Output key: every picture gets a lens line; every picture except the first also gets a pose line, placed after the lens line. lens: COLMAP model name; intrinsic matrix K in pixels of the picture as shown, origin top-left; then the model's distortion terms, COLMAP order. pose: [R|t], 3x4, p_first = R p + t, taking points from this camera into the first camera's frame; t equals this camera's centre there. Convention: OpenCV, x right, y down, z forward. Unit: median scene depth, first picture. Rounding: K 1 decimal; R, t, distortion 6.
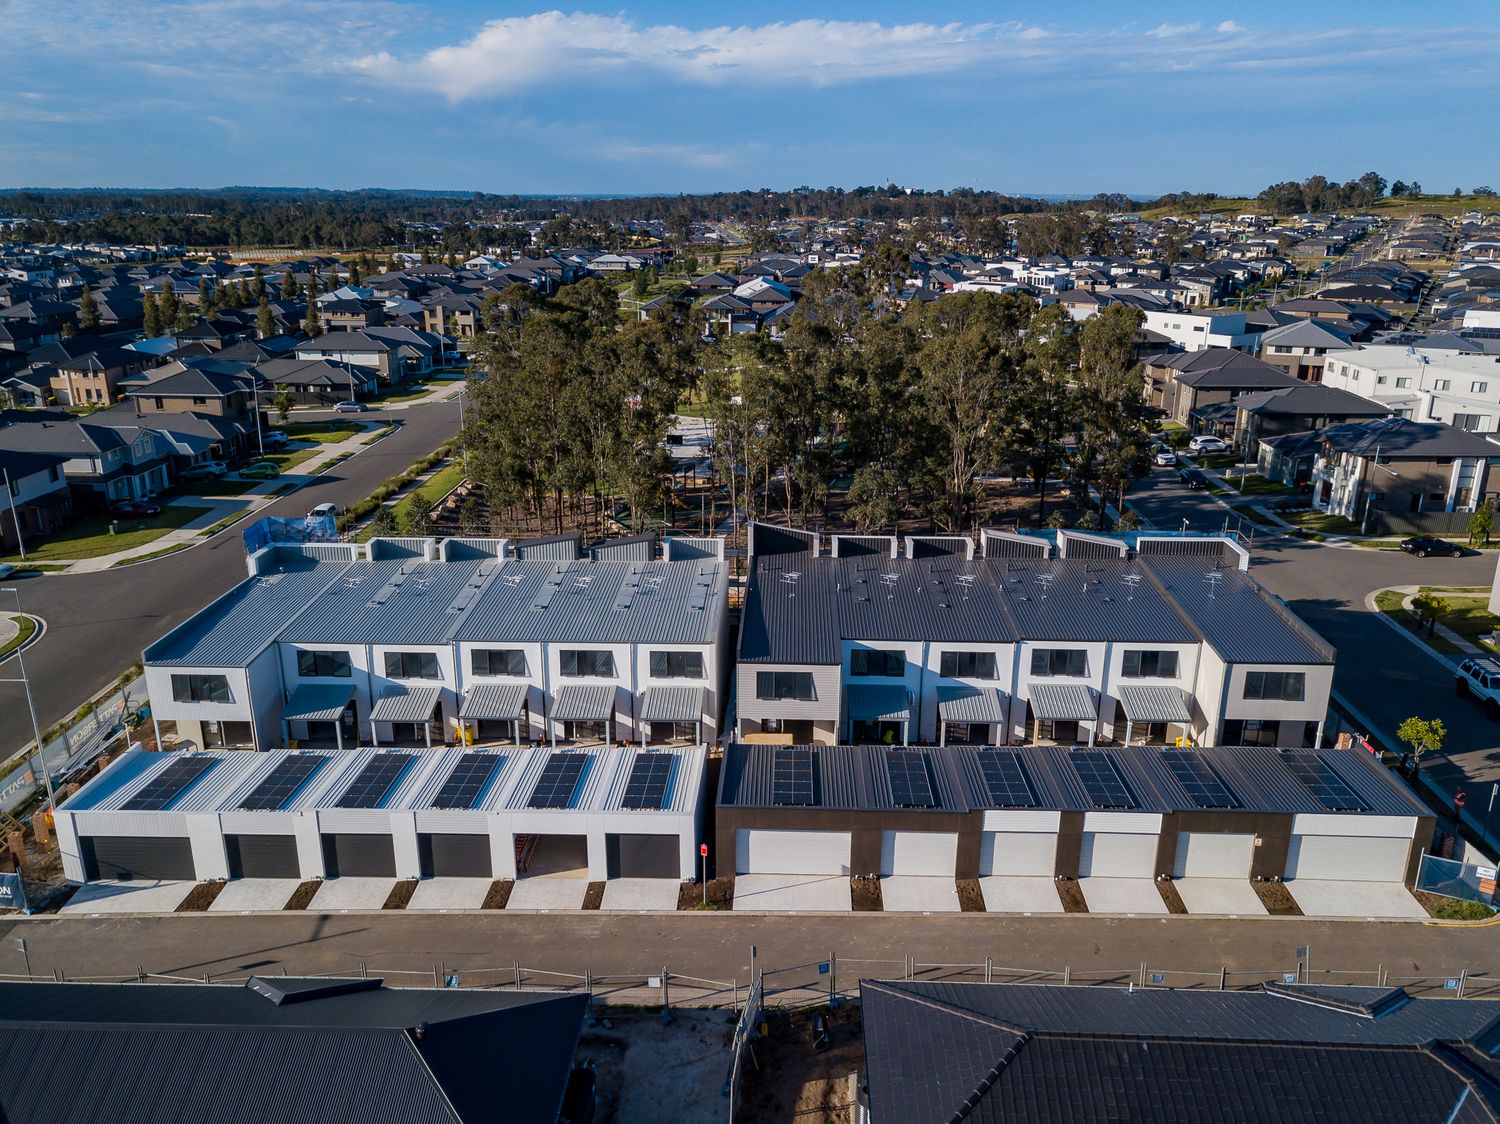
lens RADIAL K [[1148.0, 0, 759.5], [0, 1148.0, 556.3], [0, 0, 1]] dist [0.023935, 0.006501]
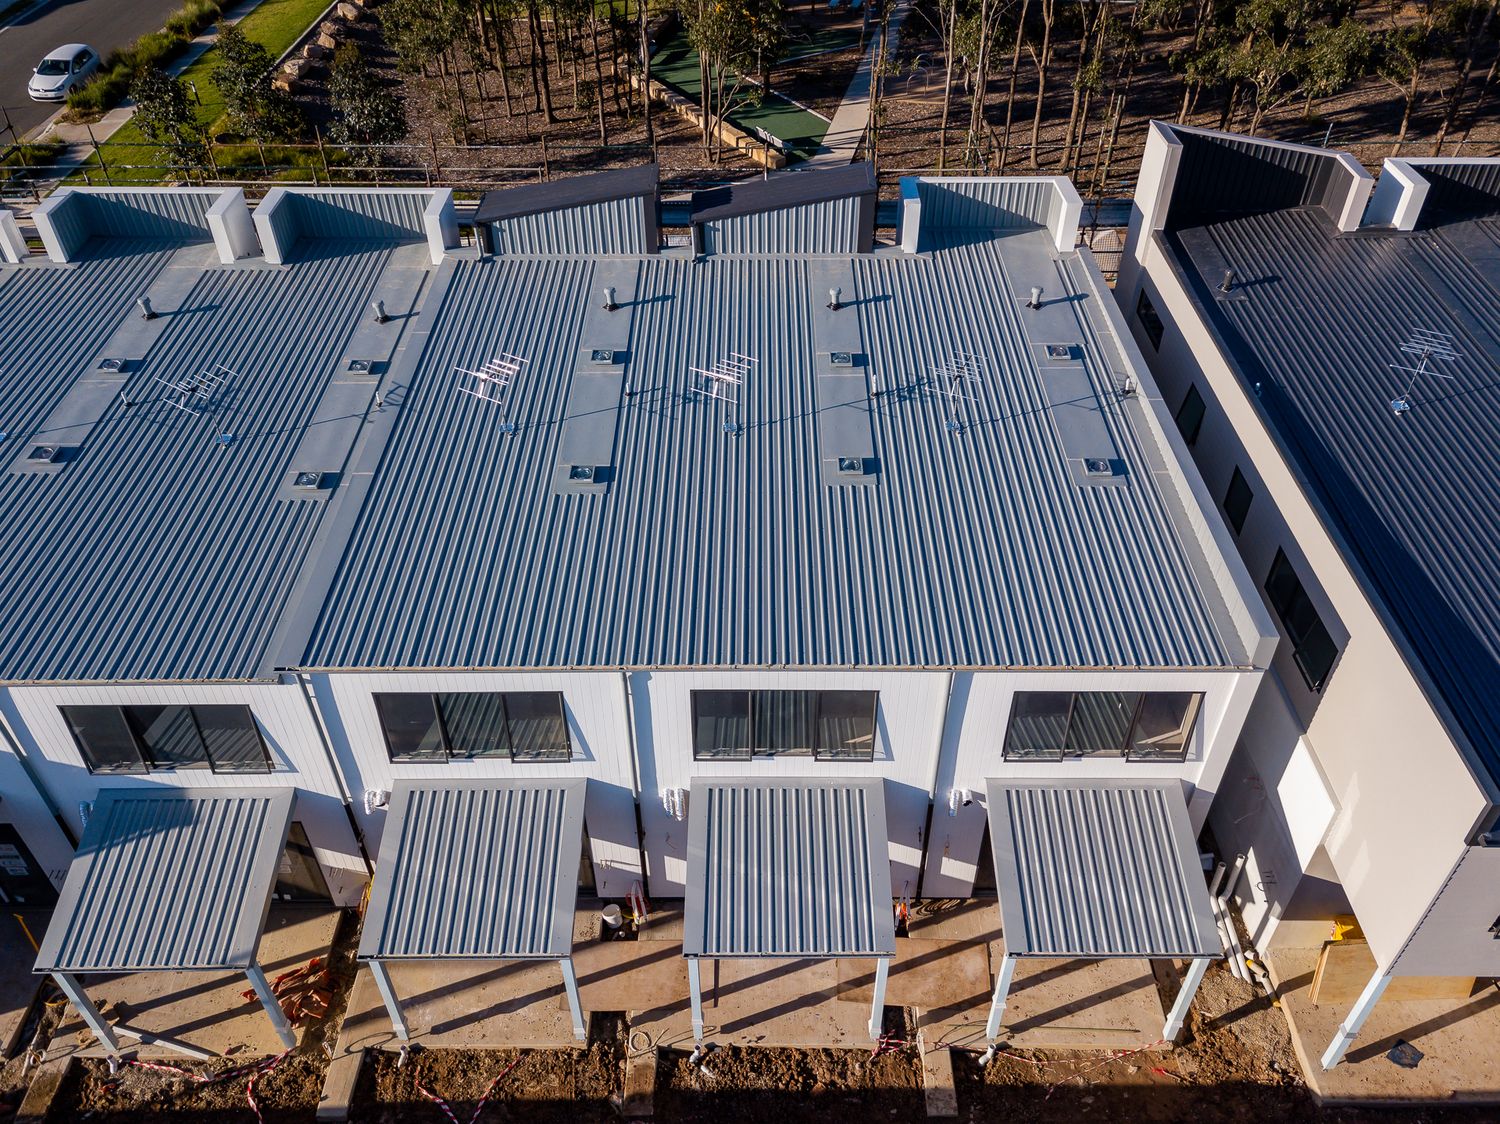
lens RADIAL K [[1169.7, 0, 755.5], [0, 1169.7, 561.5], [0, 0, 1]] dist [0.026094, 0.007160]
pose [[0.999526, -0.026288, 0.016042, -0.162398], [0.018062, 0.922323, 0.385996, -0.056350], [-0.024943, -0.385524, 0.922361, 0.752370]]
